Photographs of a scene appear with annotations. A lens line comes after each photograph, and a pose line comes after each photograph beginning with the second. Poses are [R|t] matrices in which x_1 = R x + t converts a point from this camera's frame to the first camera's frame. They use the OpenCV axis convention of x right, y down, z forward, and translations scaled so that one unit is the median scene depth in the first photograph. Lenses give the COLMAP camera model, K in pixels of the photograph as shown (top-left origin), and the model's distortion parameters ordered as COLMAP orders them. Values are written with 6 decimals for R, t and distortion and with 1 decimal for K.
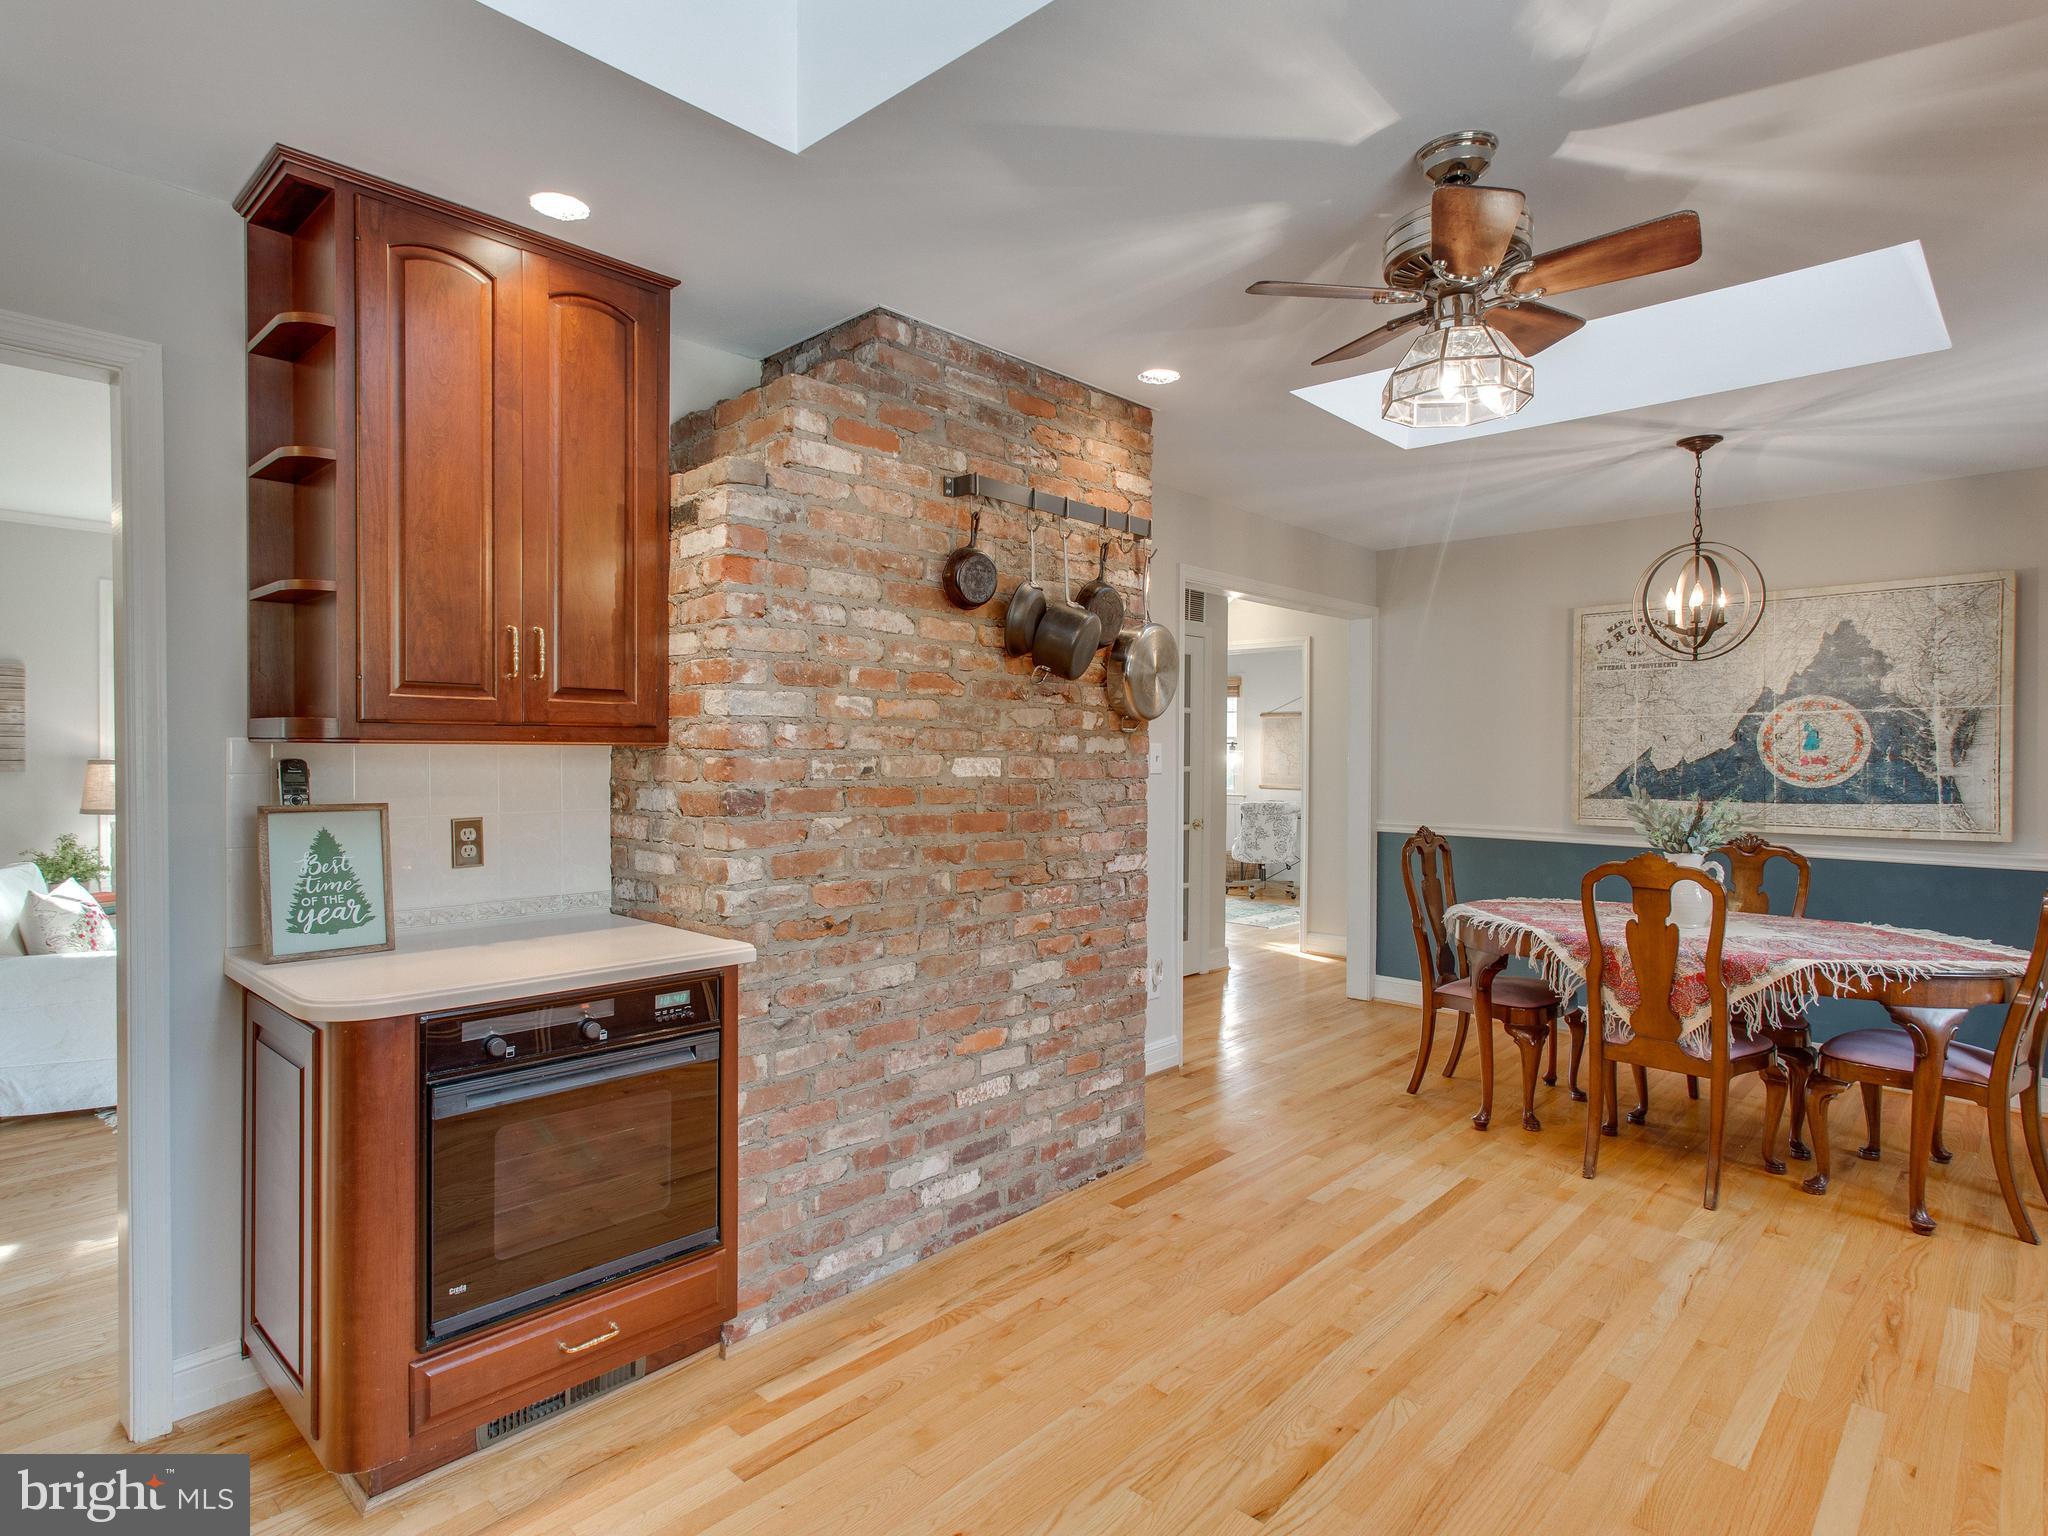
lens RADIAL K [[1099.6, 0, 1010.5], [0, 1099.6, 743.3], [0, 0, 1]] dist [0.004942, 0.000161]
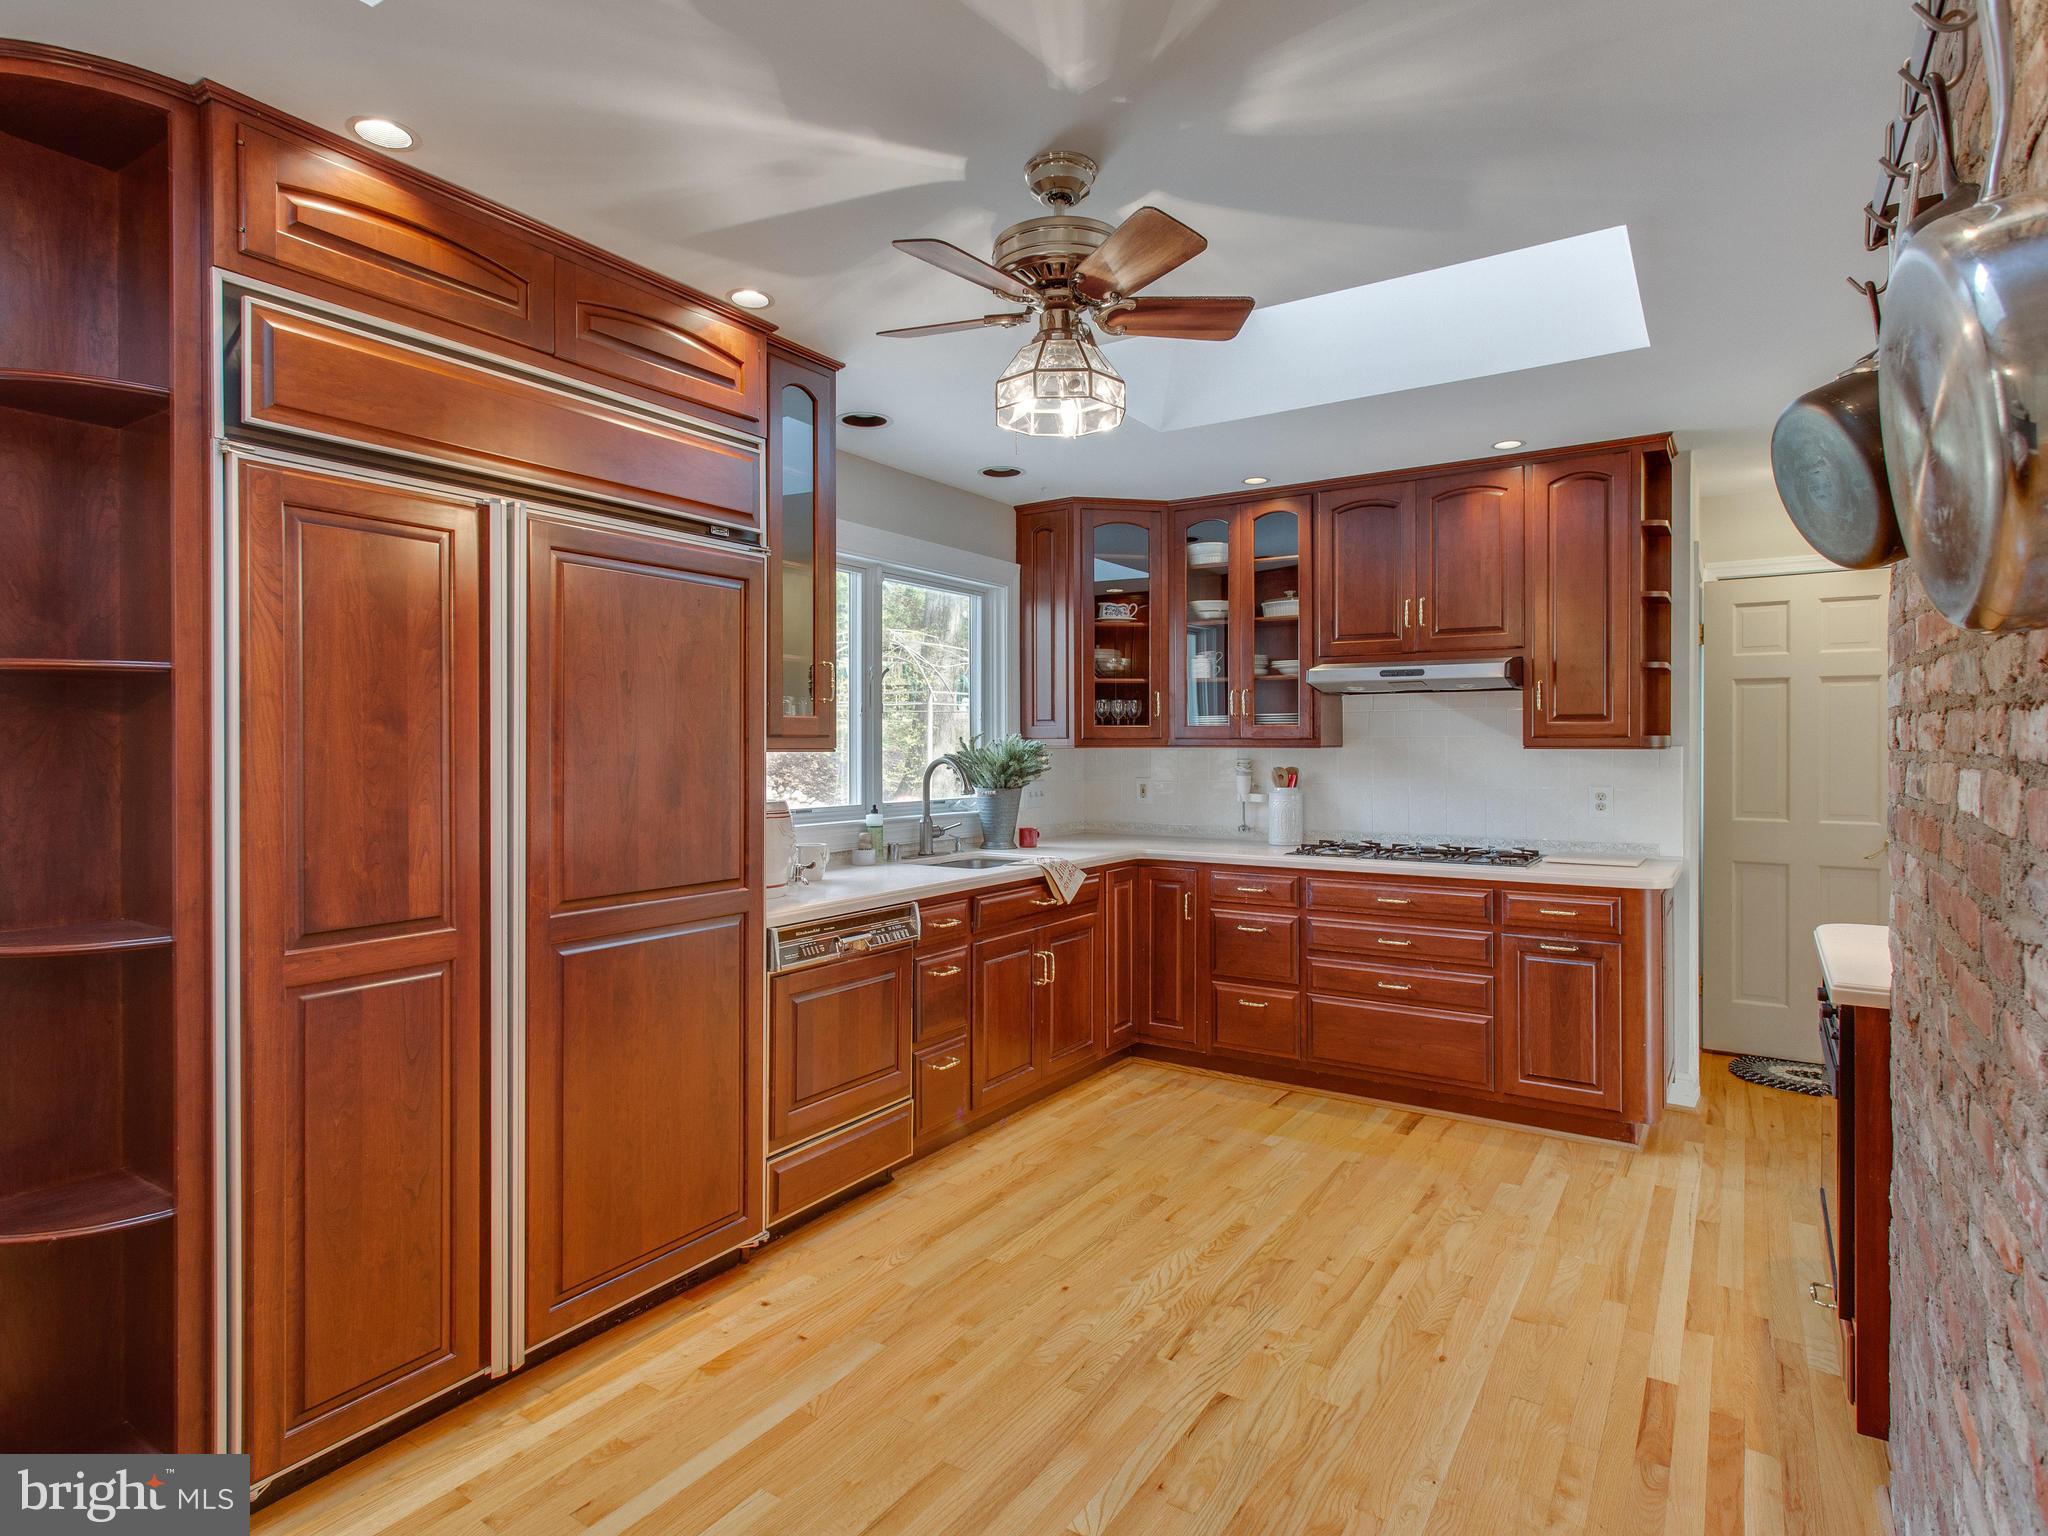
lens RADIAL K [[1116.6, 0, 1011.6], [0, 1116.6, 758.2], [0, 0, 1]] dist [-0.002663, 0.000911]
pose [[-0.983662, -0.005105, -0.179953, 0.624736], [-0.006462, 0.999955, 0.006955, 0.009402], [0.179910, 0.008005, -0.983651, 1.995295]]
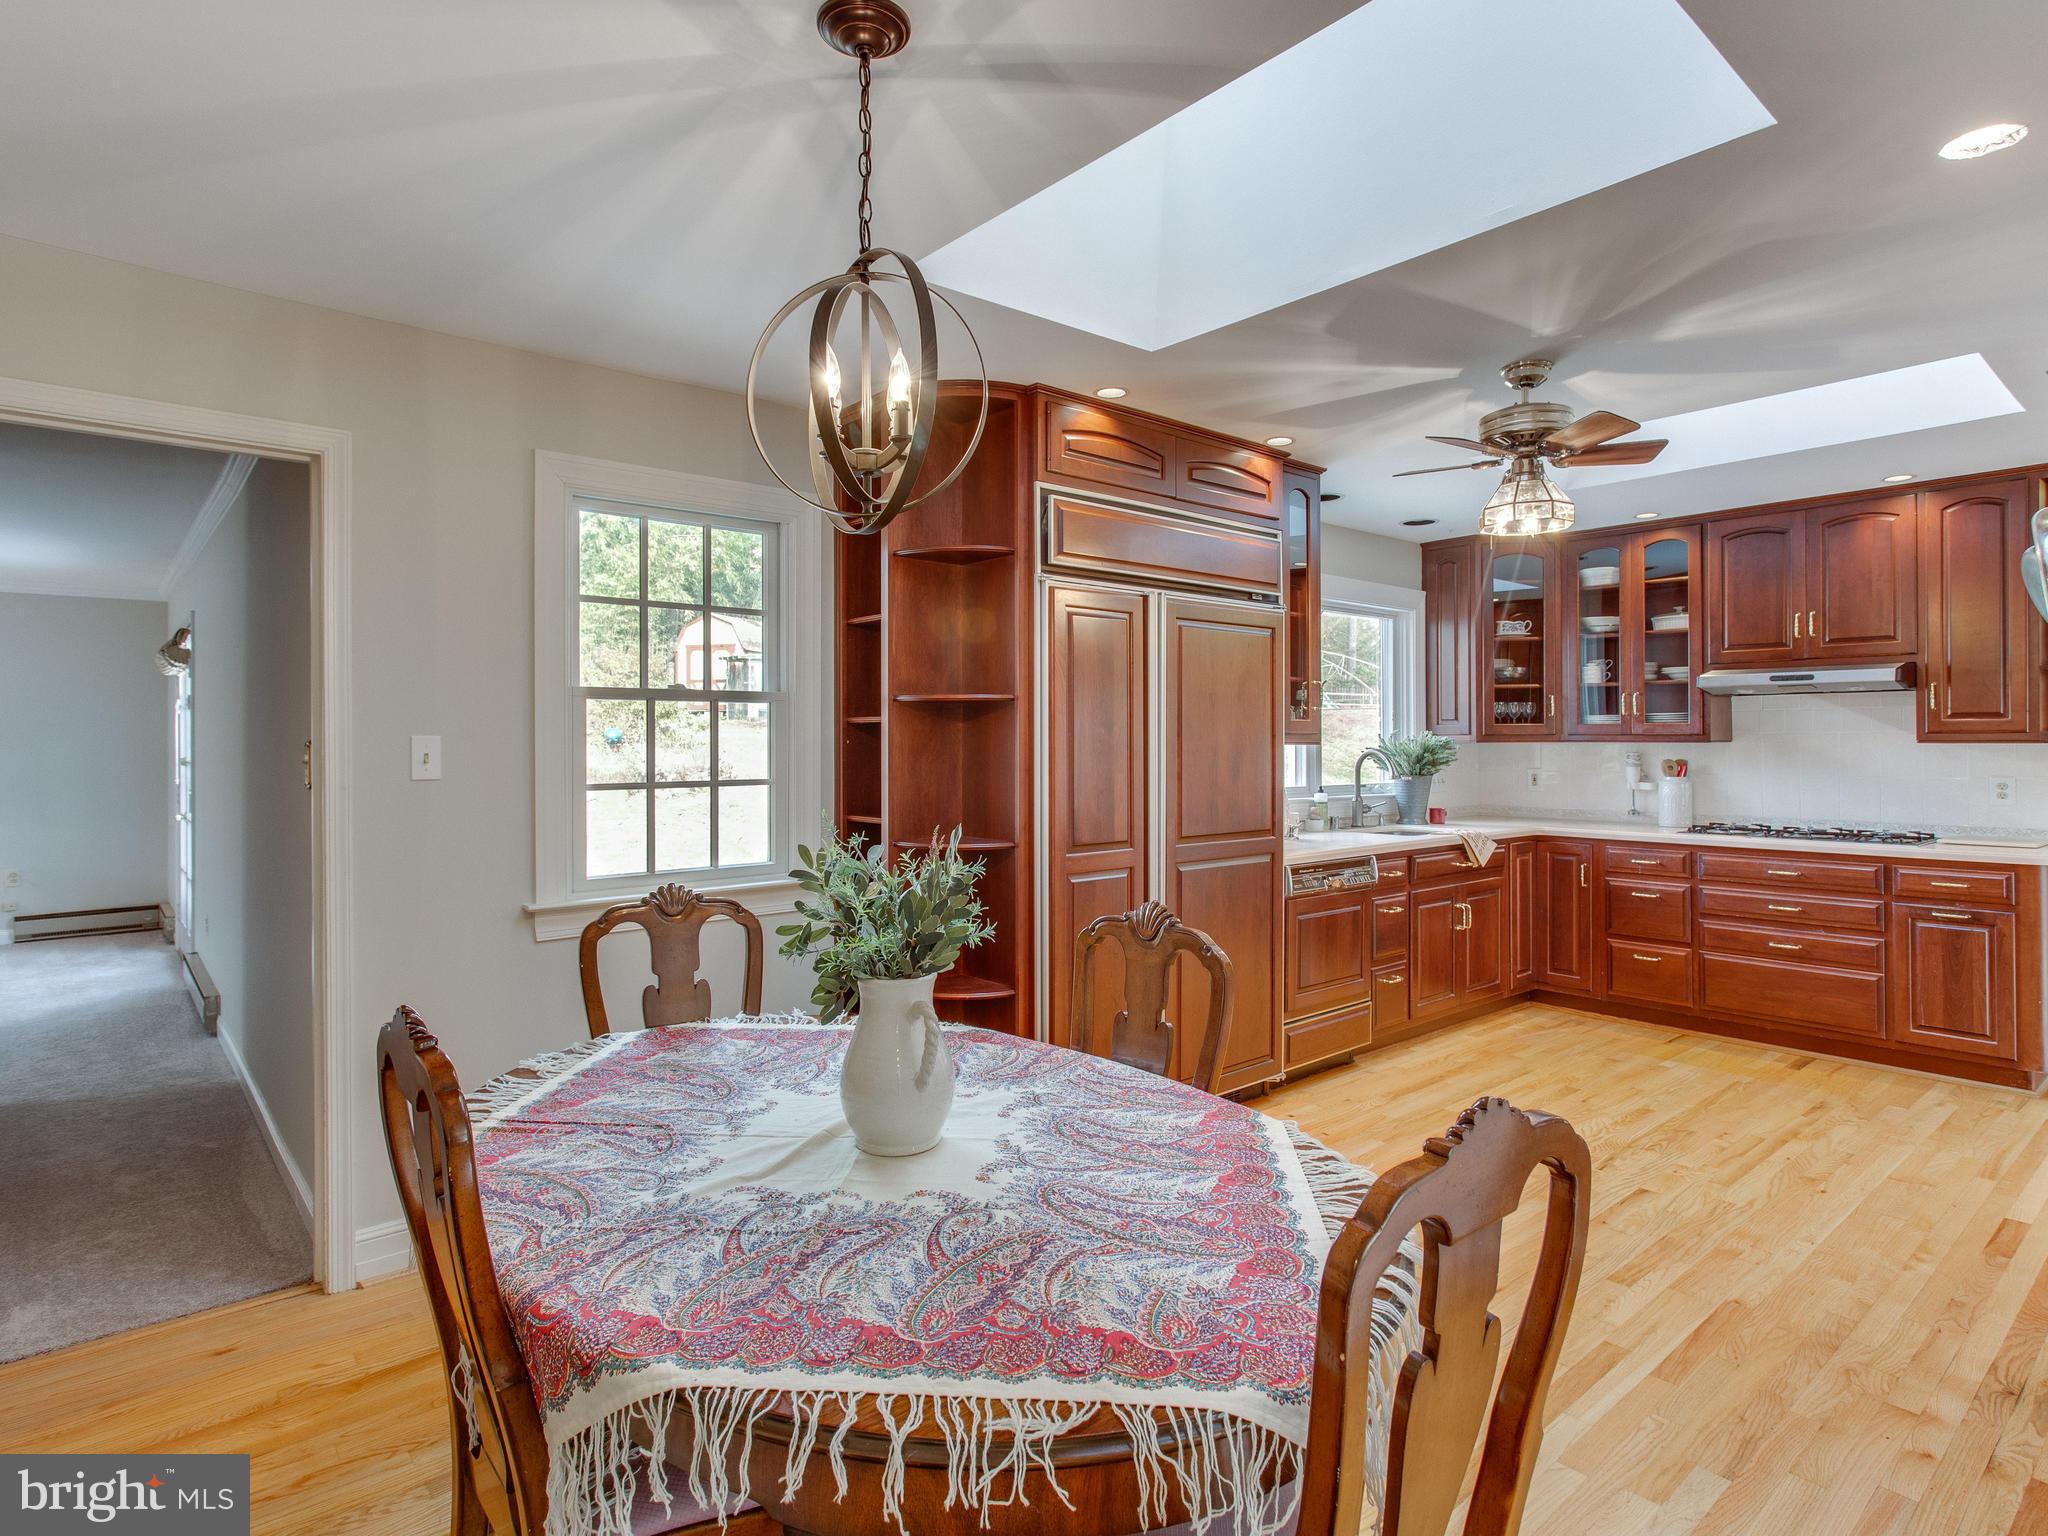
lens RADIAL K [[1099.6, 0, 1010.5], [0, 1099.6, 743.3], [0, 0, 1]] dist [0.004942, 0.000161]
pose [[-0.994287, -0.006602, 0.106533, 0.959762], [-0.006801, 0.999976, -0.001504, 0.017217], [-0.106520, -0.002220, -0.994308, 2.627557]]
